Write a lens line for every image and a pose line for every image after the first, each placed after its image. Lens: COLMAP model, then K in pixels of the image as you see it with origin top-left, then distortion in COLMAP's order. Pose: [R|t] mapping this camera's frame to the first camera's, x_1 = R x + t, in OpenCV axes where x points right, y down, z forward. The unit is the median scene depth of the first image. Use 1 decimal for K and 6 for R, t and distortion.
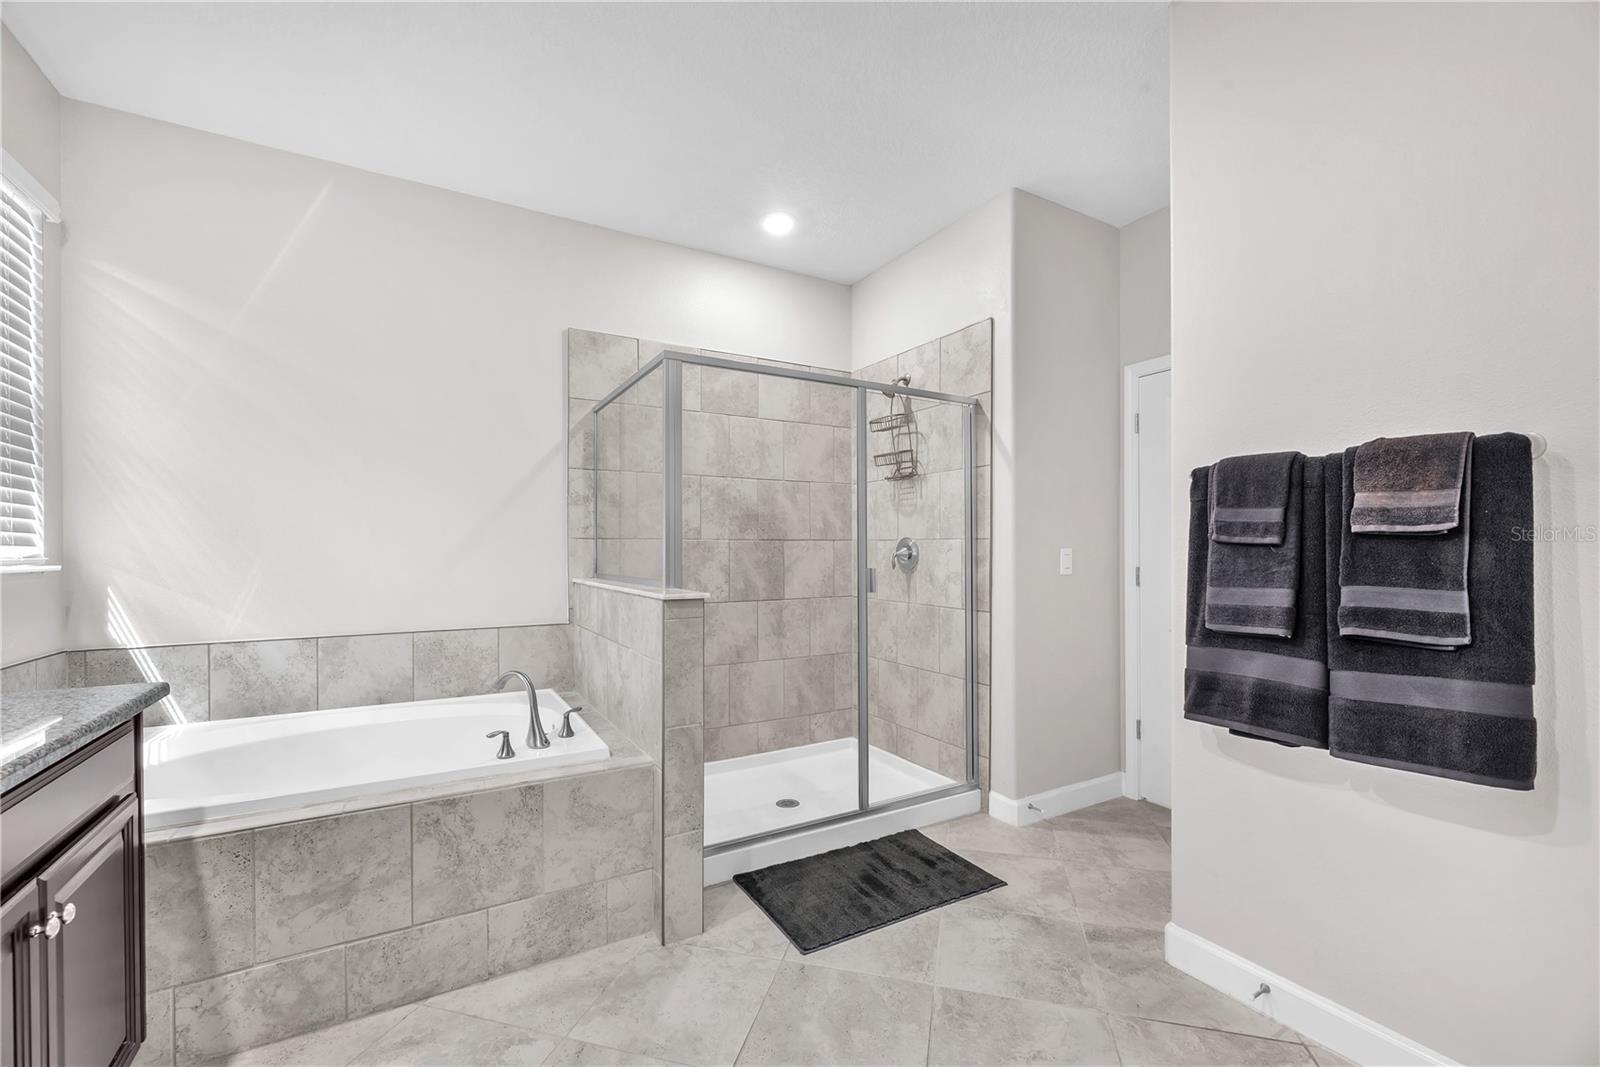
lens RADIAL K [[658.0, 0, 795.9], [0, 658.0, 535.8], [0, 0, 1]] dist [-0.001388, 0.000190]
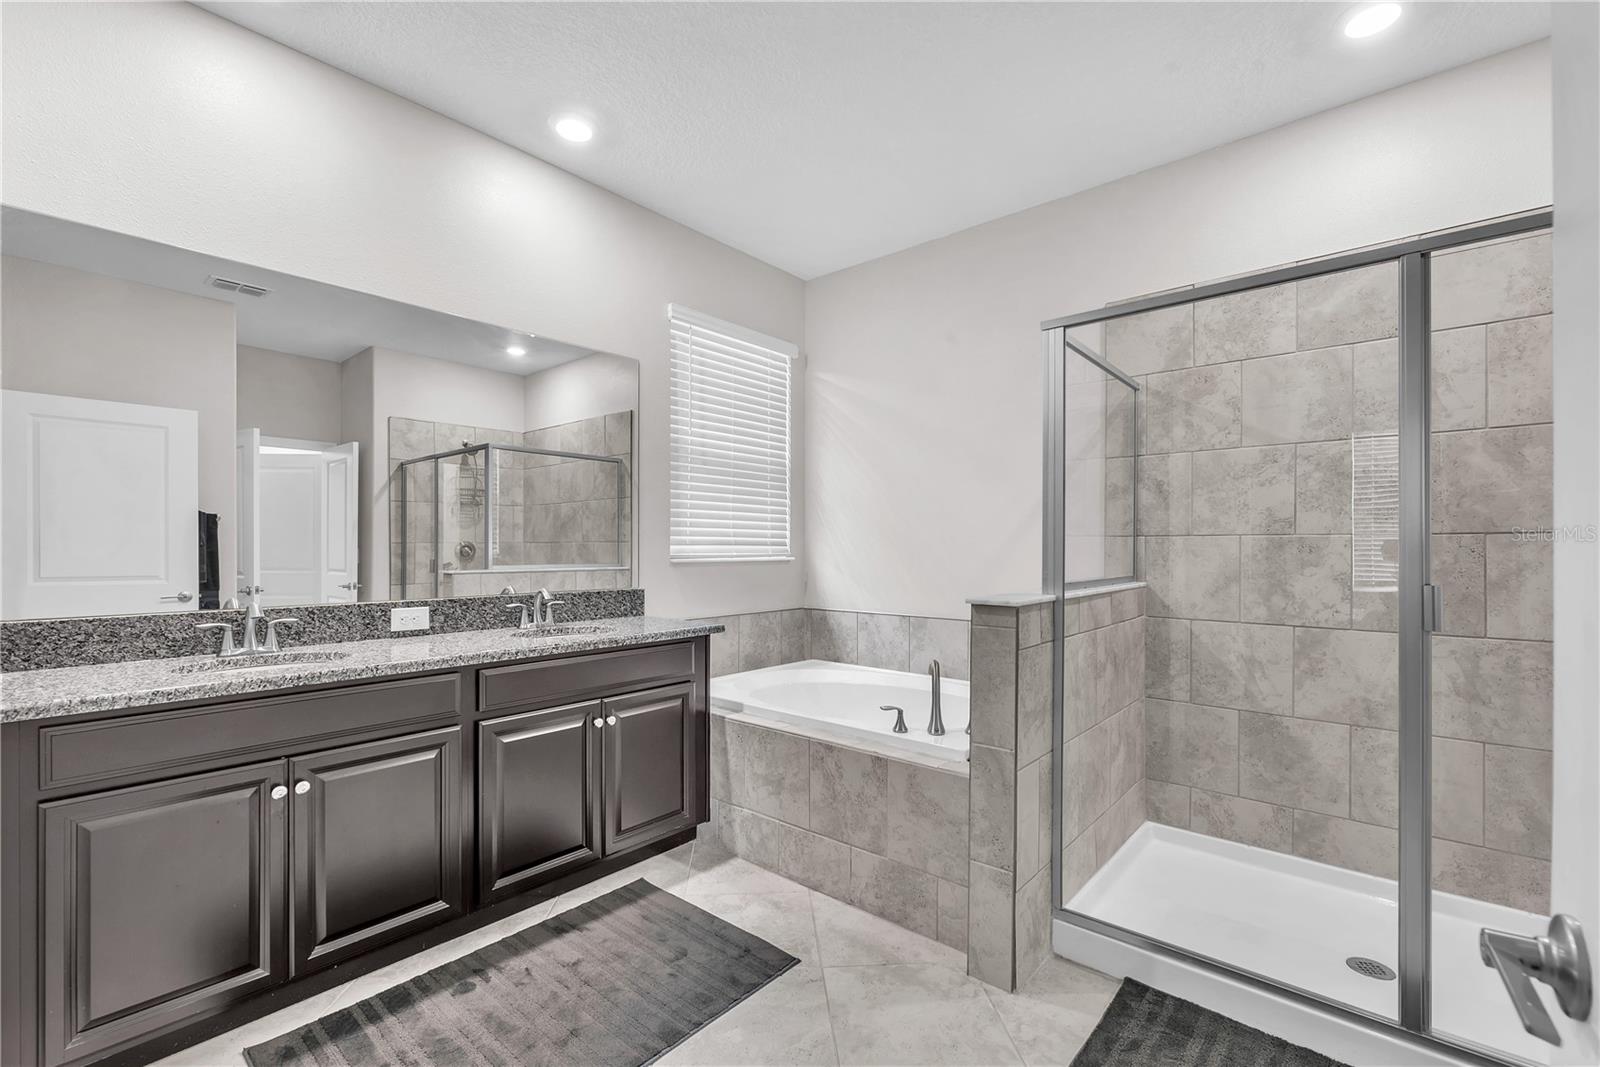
lens RADIAL K [[682.5, 0, 778.0], [0, 682.5, 526.0], [0, 0, 1]] dist [-0.002696, -0.000129]
pose [[0.323875, -0.027889, -0.945689, 0.655322], [0.019825, 0.999546, -0.022688, 0.003394], [0.945892, -0.011400, 0.324281, 0.446797]]
